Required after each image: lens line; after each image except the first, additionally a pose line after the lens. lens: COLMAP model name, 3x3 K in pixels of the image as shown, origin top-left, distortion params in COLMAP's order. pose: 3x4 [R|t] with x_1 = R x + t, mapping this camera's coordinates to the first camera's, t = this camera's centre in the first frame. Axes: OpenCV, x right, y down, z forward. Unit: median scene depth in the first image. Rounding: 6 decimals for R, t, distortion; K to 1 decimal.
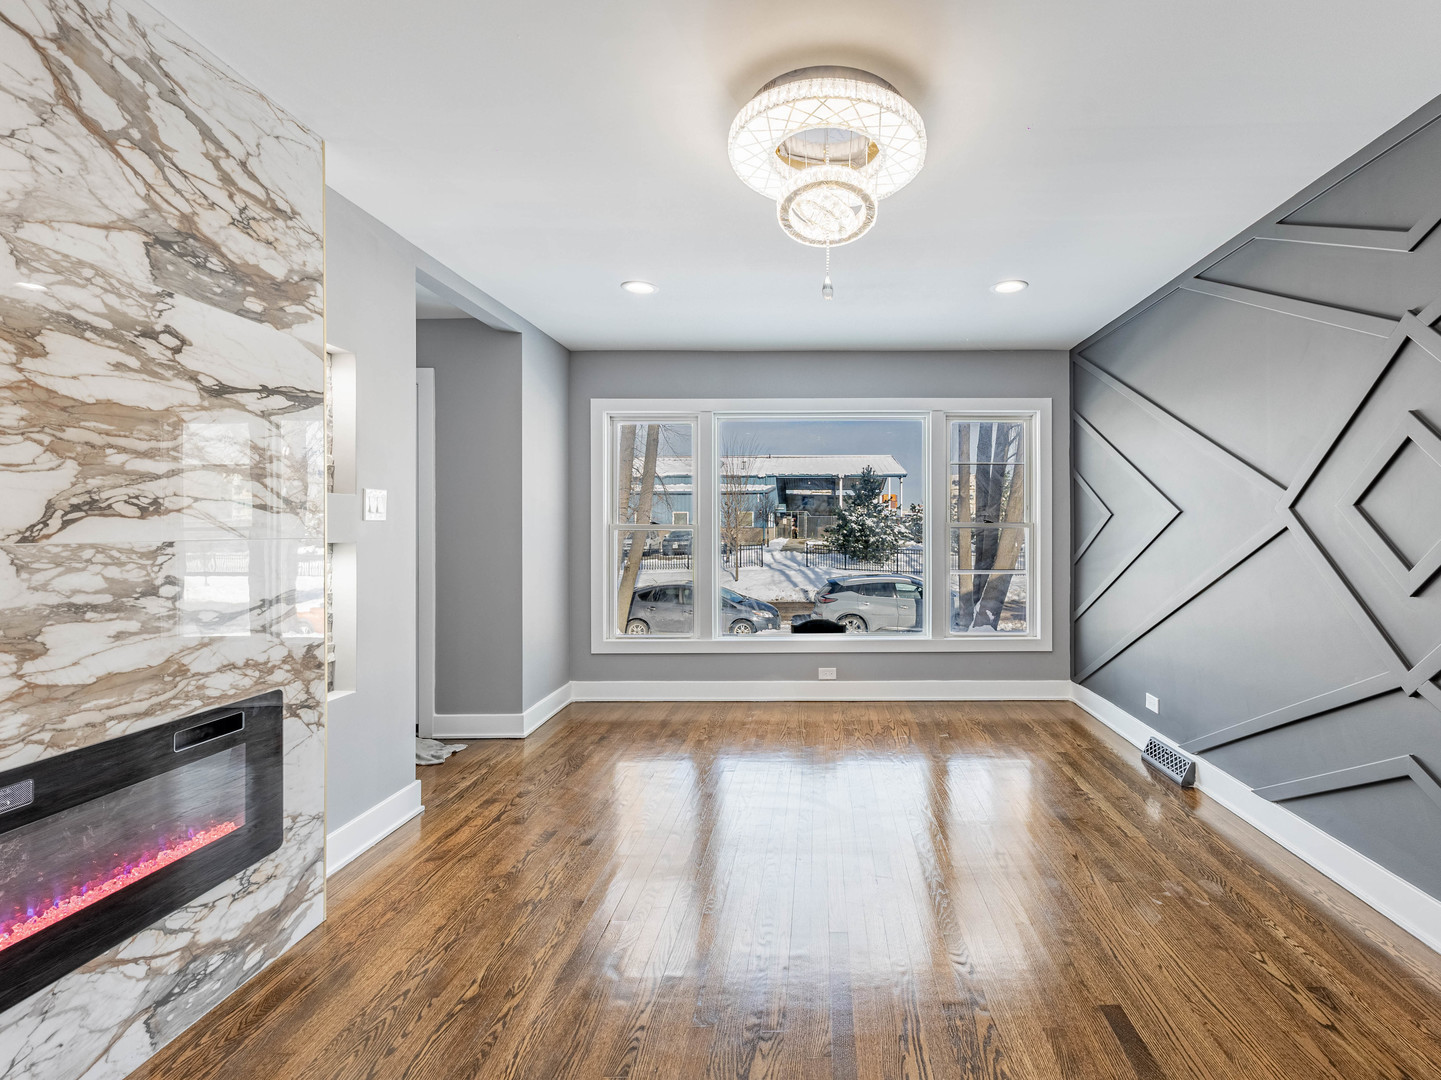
lens RADIAL K [[653.5, 0, 716.7], [0, 653.5, 527.4], [0, 0, 1]] dist [0.007675, -0.003384]
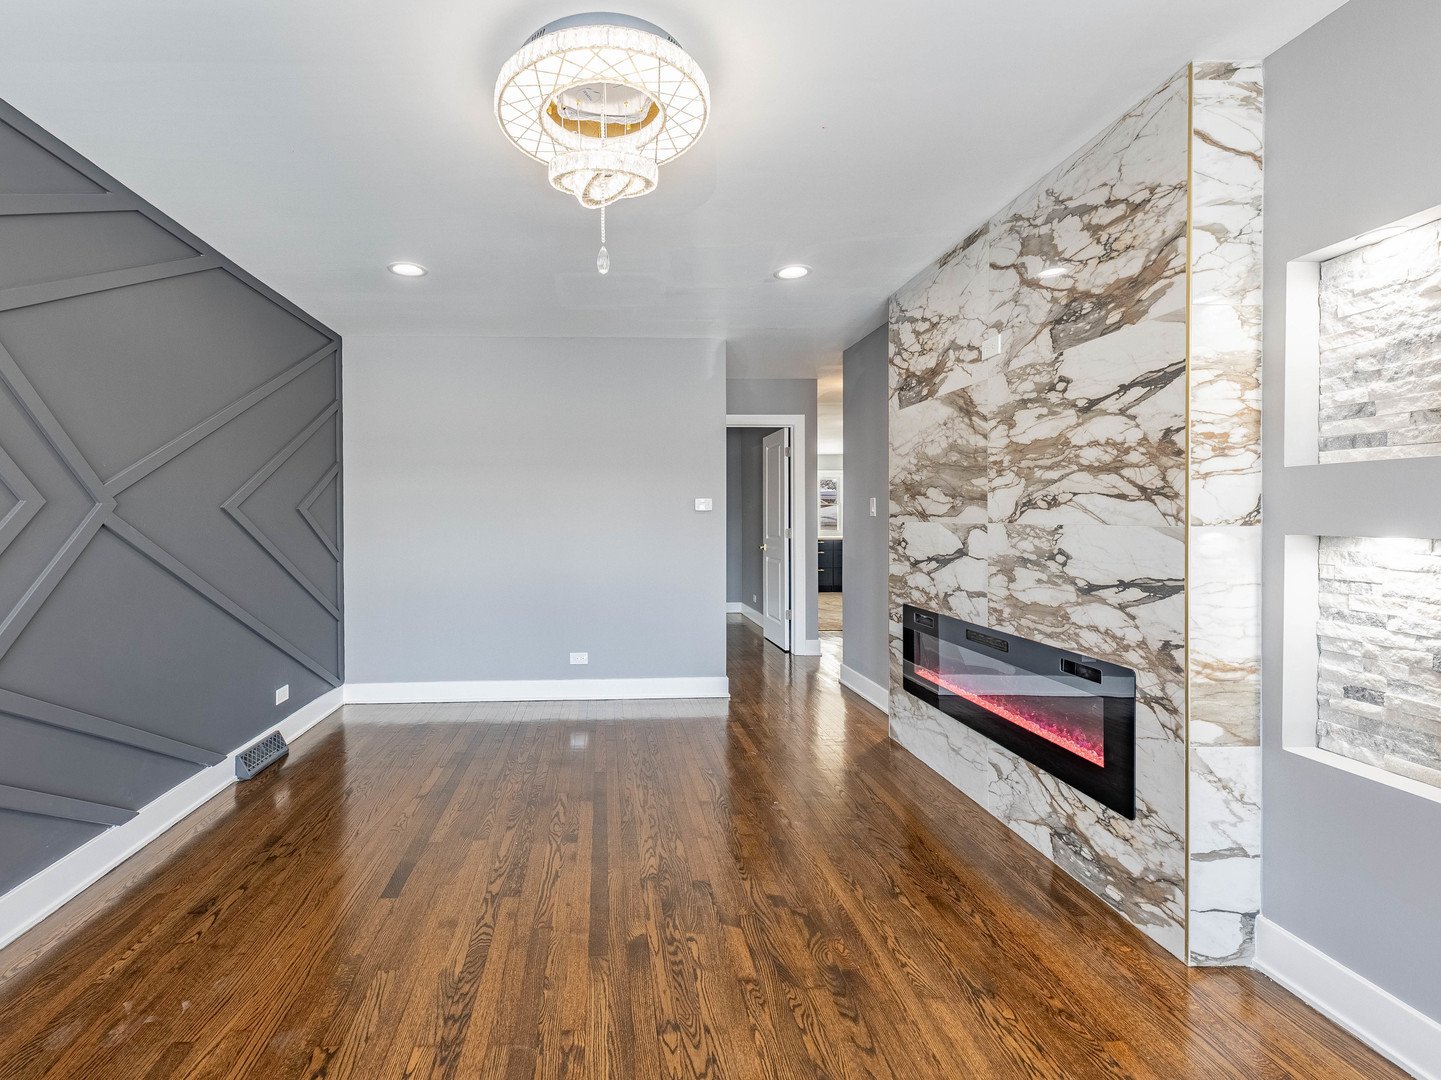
lens RADIAL K [[653.5, 0, 706.2], [0, 653.5, 526.5], [0, 0, 1]] dist [0.007675, -0.003384]
pose [[-0.952004, 0.010331, -0.305912, 0.350123], [0.006252, 0.999878, 0.014311, -0.000436], [0.306023, 0.011711, -0.951952, 2.103732]]
